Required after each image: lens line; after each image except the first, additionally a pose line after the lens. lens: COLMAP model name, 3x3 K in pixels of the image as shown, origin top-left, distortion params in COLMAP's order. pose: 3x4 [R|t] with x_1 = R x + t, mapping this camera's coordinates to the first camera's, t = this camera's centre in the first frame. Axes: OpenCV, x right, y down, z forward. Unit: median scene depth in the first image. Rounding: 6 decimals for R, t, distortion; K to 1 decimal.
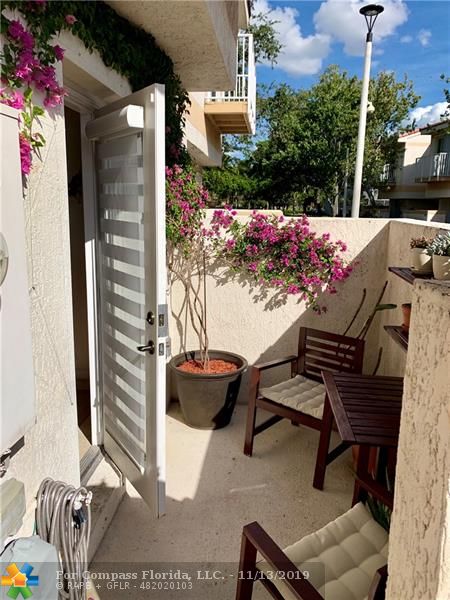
lens RADIAL K [[462.1, 0, 222.6], [0, 462.1, 294.0], [0, 0, 1]] dist [0.051332, -0.071249]
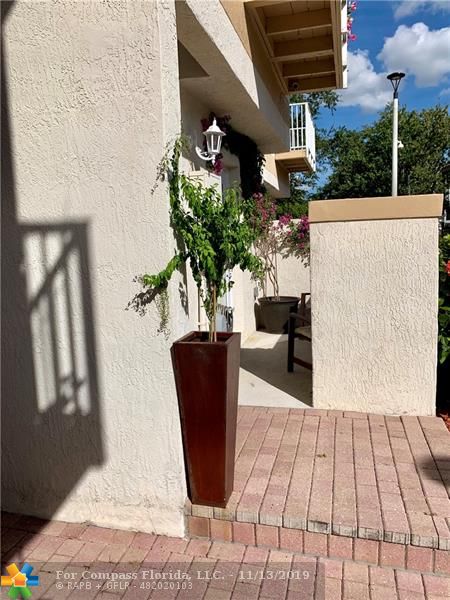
lens RADIAL K [[462.1, 0, 229.2], [0, 462.1, 299.7], [0, 0, 1]] dist [0.051332, -0.071249]
pose [[0.987702, -0.033345, -0.152751, 0.050528], [0.023419, 0.997523, -0.066327, 0.254562], [0.154584, 0.061934, 0.986037, -0.789125]]
